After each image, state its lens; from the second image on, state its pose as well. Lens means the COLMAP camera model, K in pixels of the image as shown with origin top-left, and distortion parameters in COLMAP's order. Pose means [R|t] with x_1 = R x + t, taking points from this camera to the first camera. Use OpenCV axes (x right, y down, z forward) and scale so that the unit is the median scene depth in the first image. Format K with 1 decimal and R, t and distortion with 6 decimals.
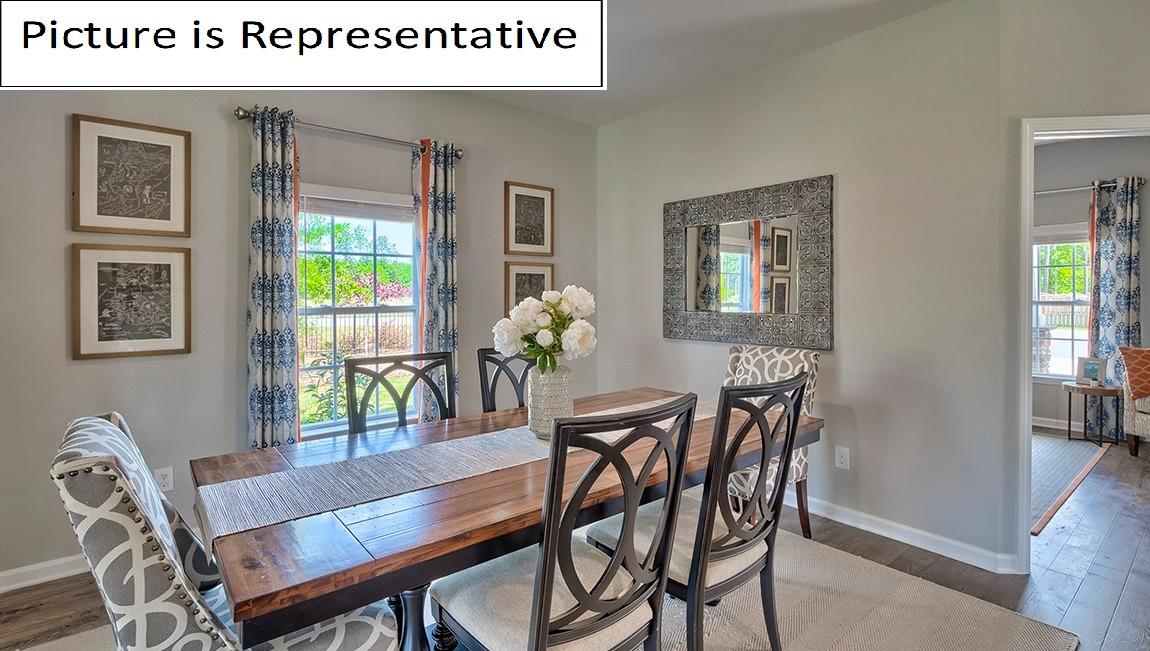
lens RADIAL K [[533.3, 0, 573.1], [0, 533.3, 308.5], [0, 0, 1]] dist [-0.000832, -0.000156]
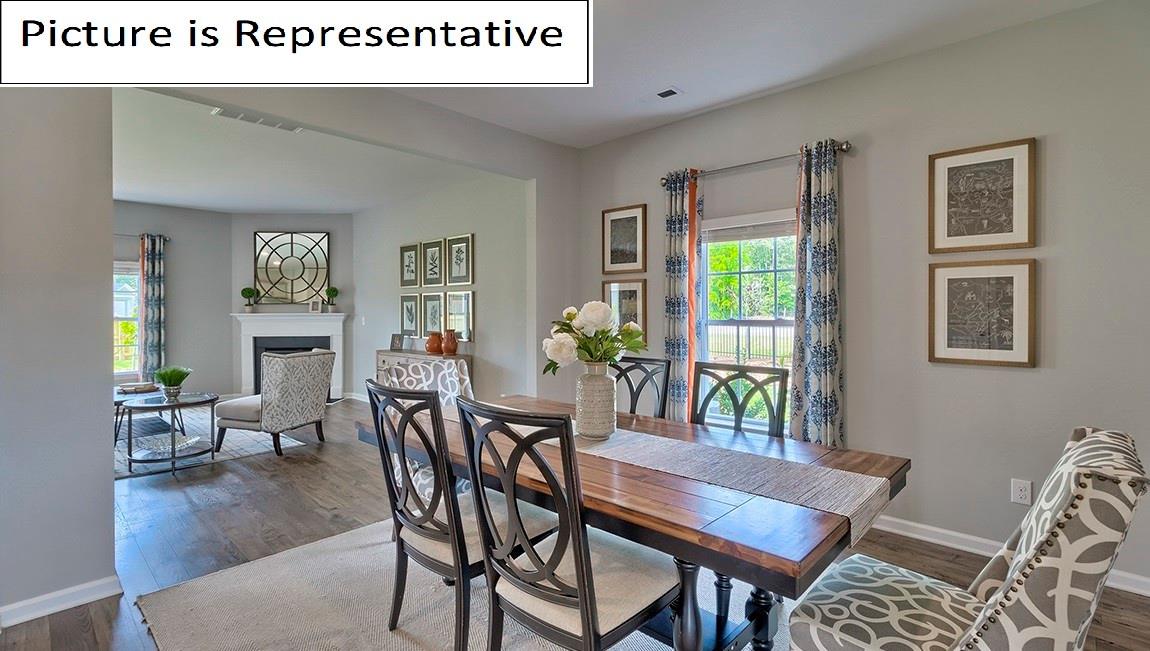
lens RADIAL K [[525.3, 0, 593.0], [0, 525.3, 326.2], [0, 0, 1]] dist [-0.012265, -0.000075]
pose [[0.150978, 0.032219, -0.988012, 0.525415], [-0.020970, 0.999348, 0.029384, -0.012009], [0.988315, 0.016282, 0.151556, 0.423004]]
